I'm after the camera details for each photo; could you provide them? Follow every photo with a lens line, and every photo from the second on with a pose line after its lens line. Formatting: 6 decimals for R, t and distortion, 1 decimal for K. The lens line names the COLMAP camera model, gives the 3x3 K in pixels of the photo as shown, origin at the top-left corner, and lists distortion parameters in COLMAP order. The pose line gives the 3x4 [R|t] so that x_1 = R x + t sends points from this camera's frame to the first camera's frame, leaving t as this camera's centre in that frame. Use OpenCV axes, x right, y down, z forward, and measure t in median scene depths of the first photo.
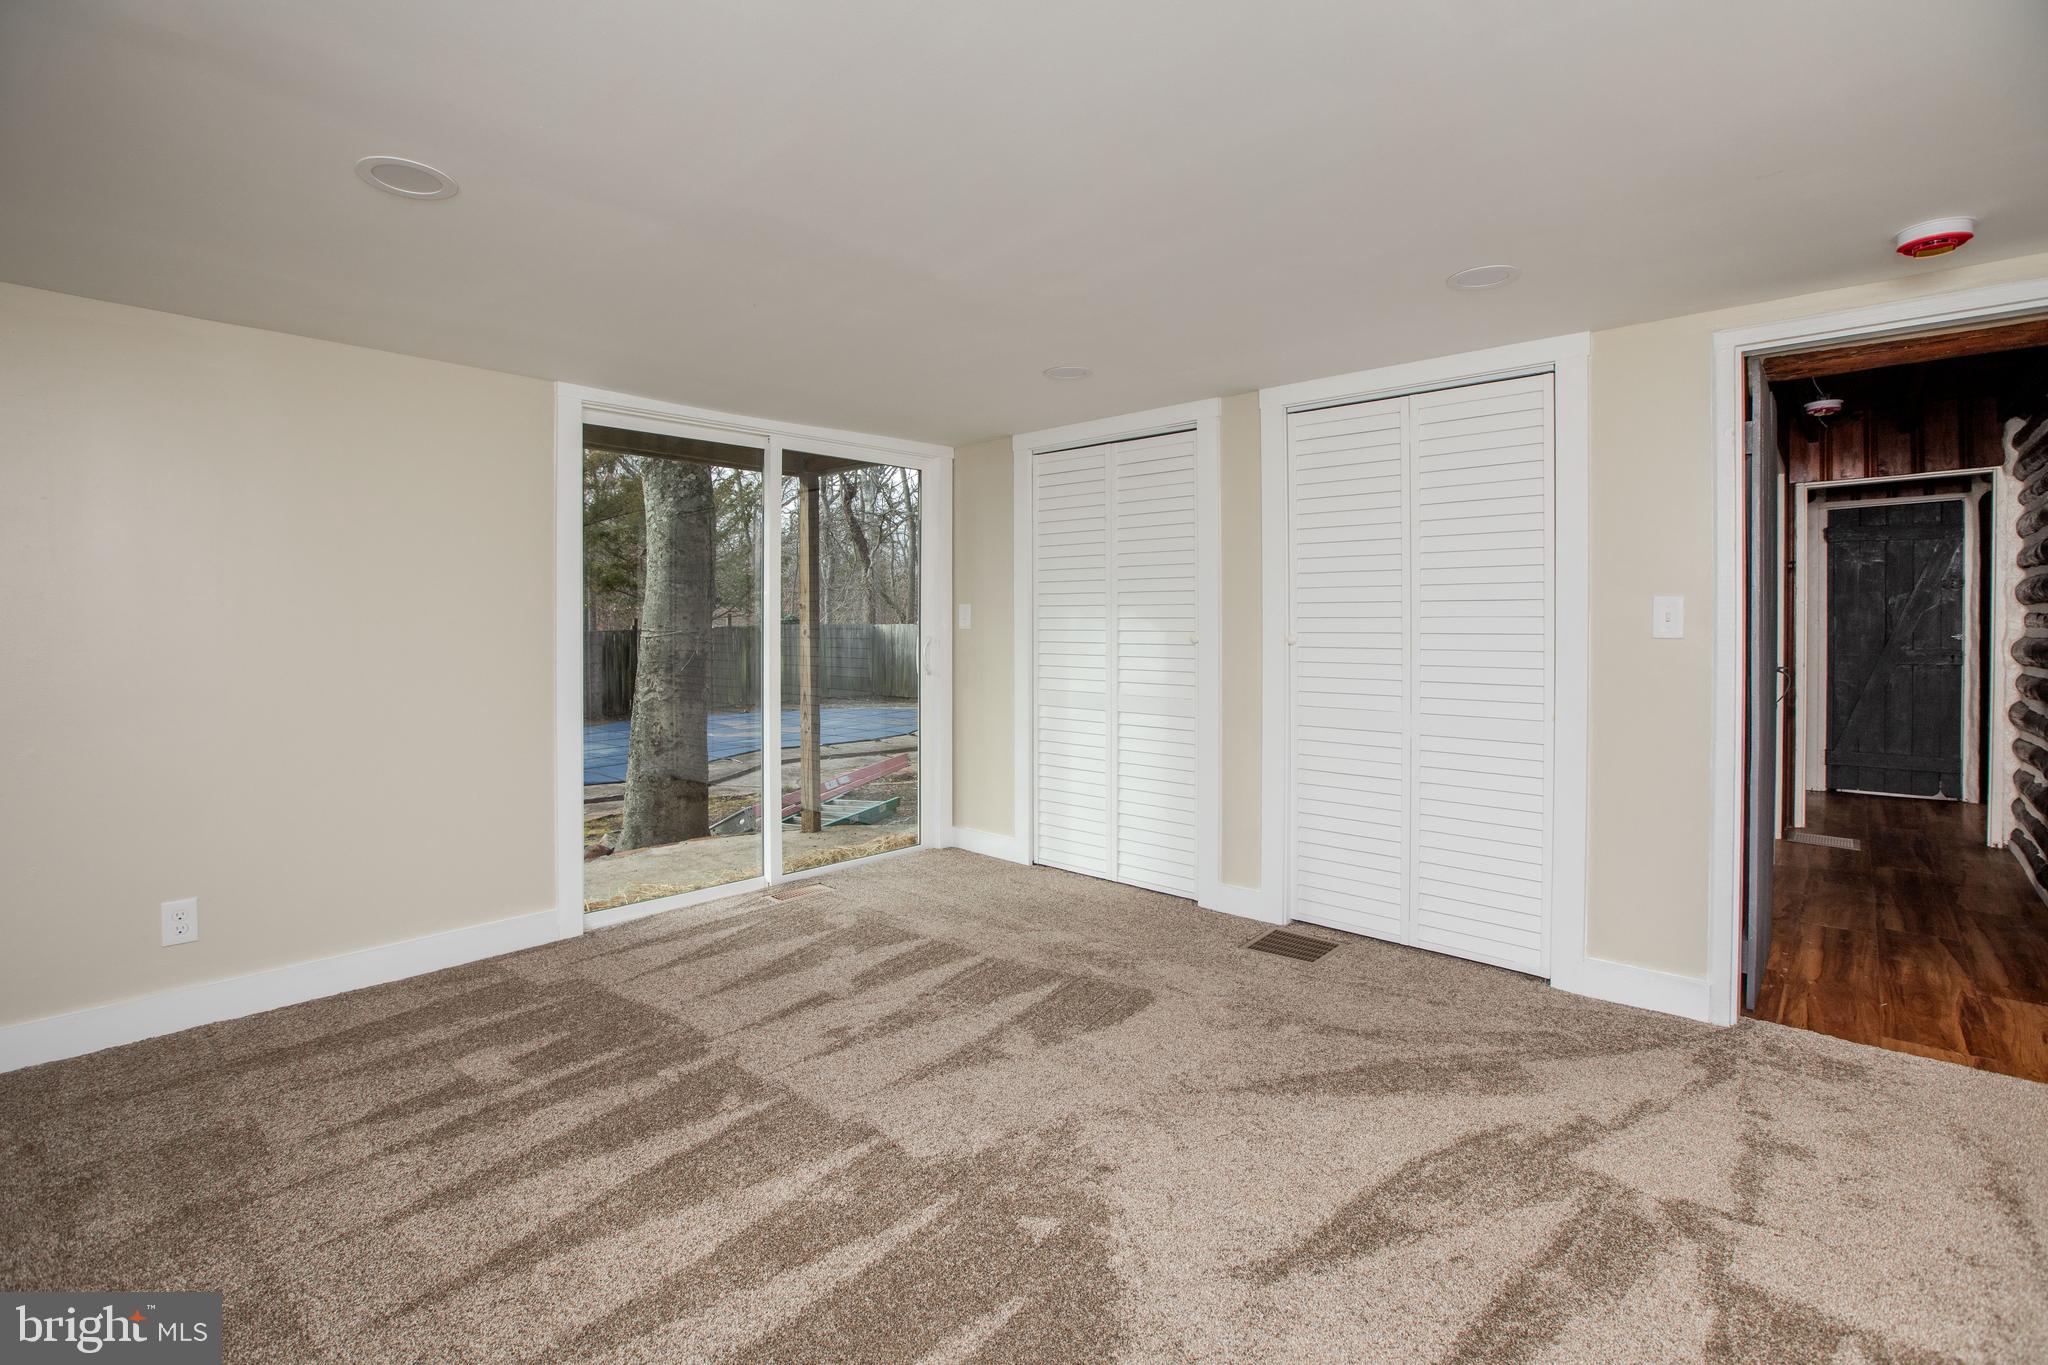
lens RADIAL K [[987.2, 0, 1024.6], [0, 987.2, 627.3], [0, 0, 1]] dist [-0.001514, 0.000243]
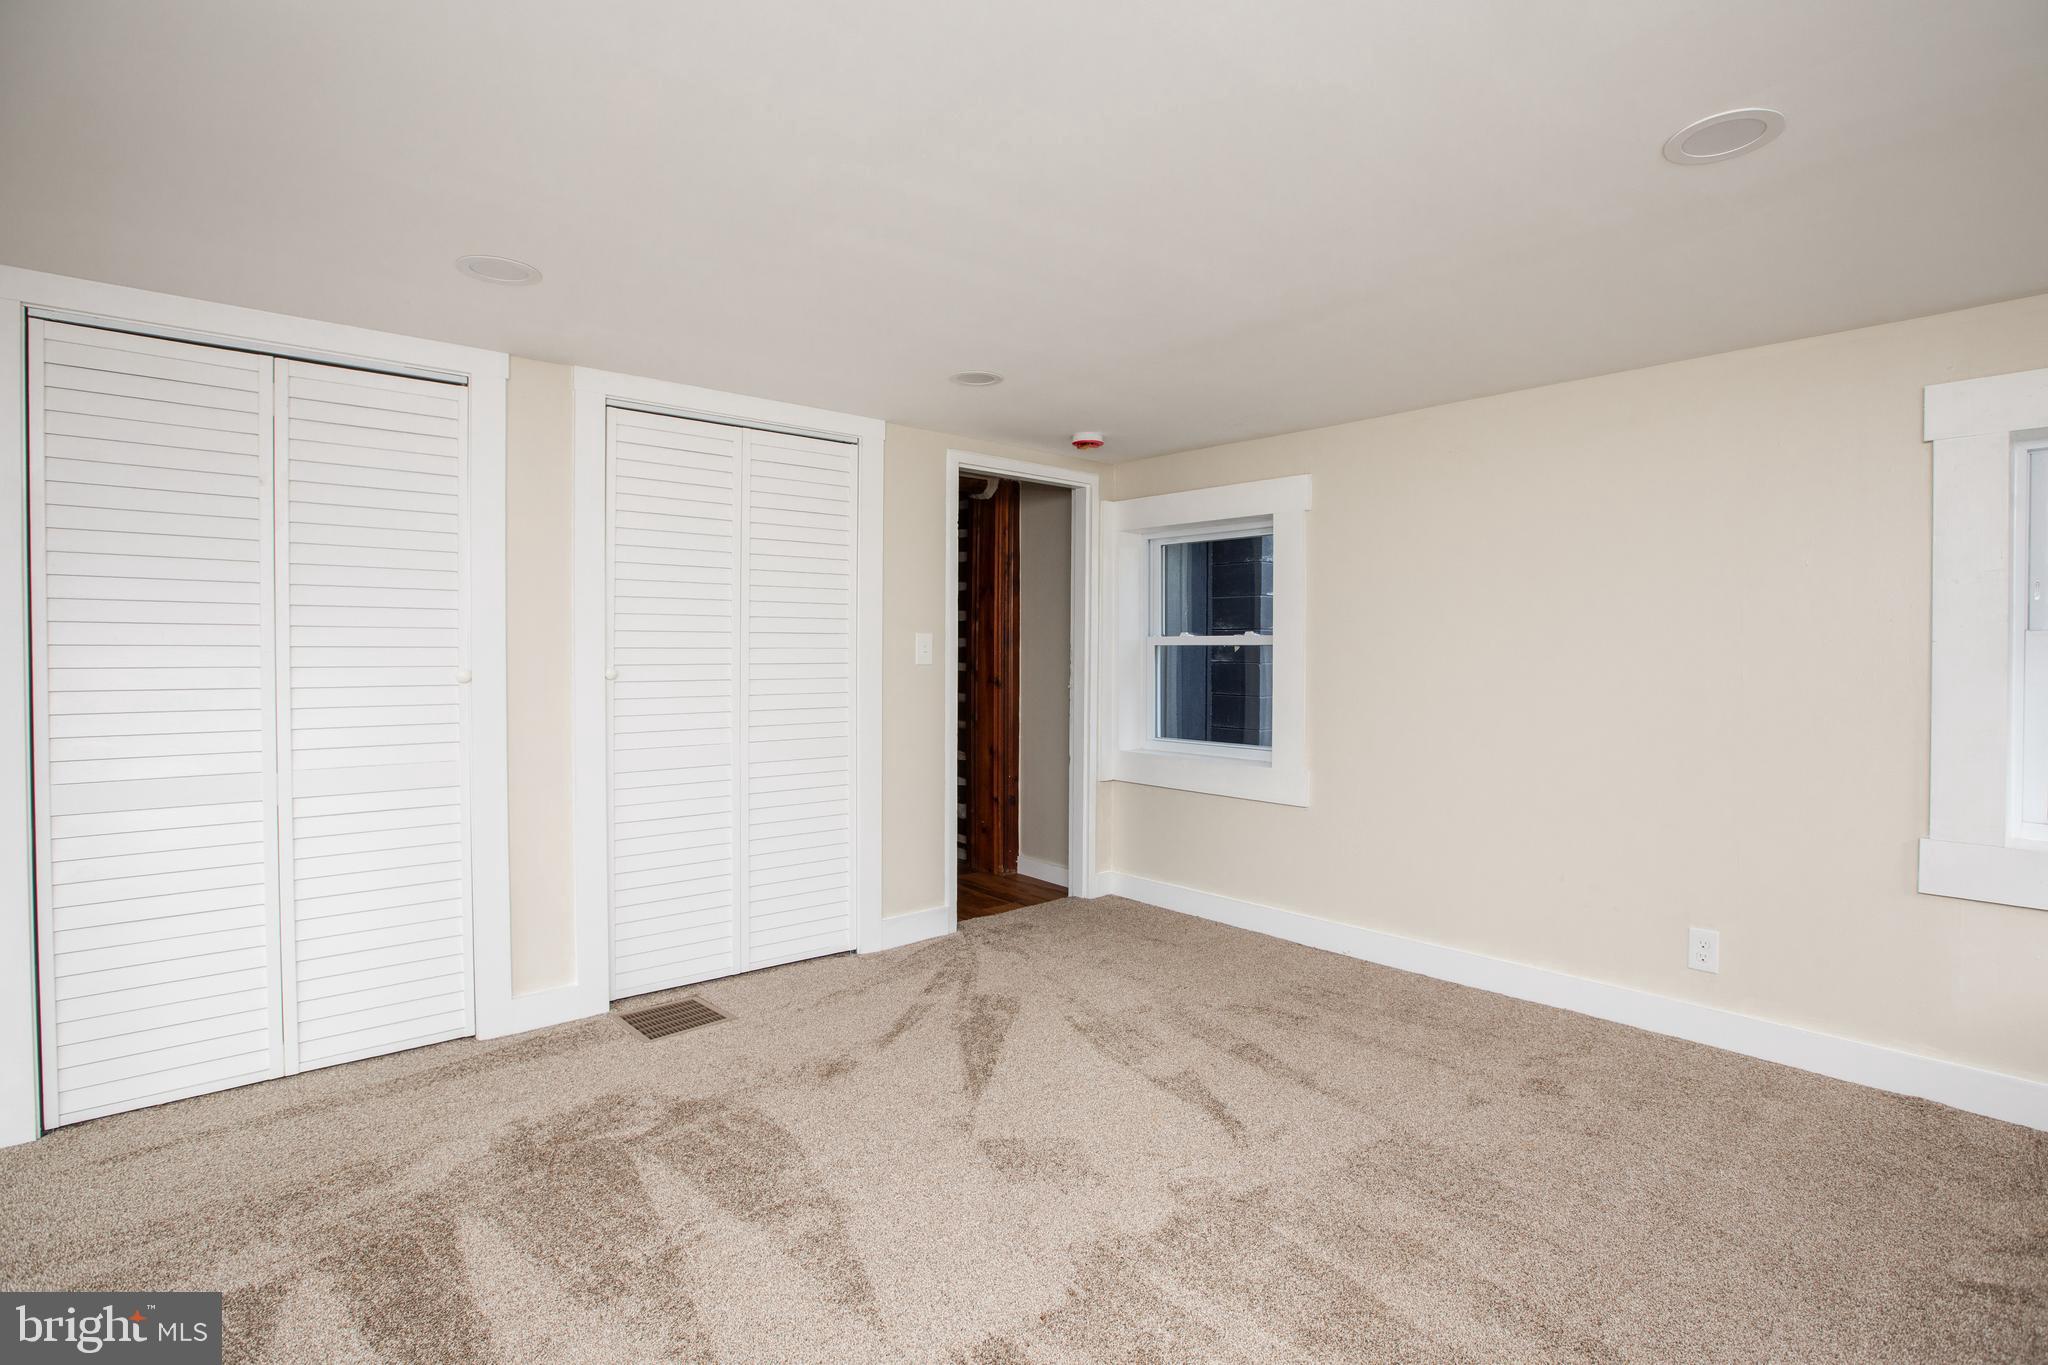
lens RADIAL K [[987.9, 0, 1024.0], [0, 987.9, 682.5], [0, 0, 1]] dist [-0.002455, -0.000256]
pose [[0.110195, -0.020972, 0.993689, -0.647594], [0.012945, 0.999723, 0.019664, 0.009848], [-0.993826, 0.010696, 0.110436, 0.669641]]
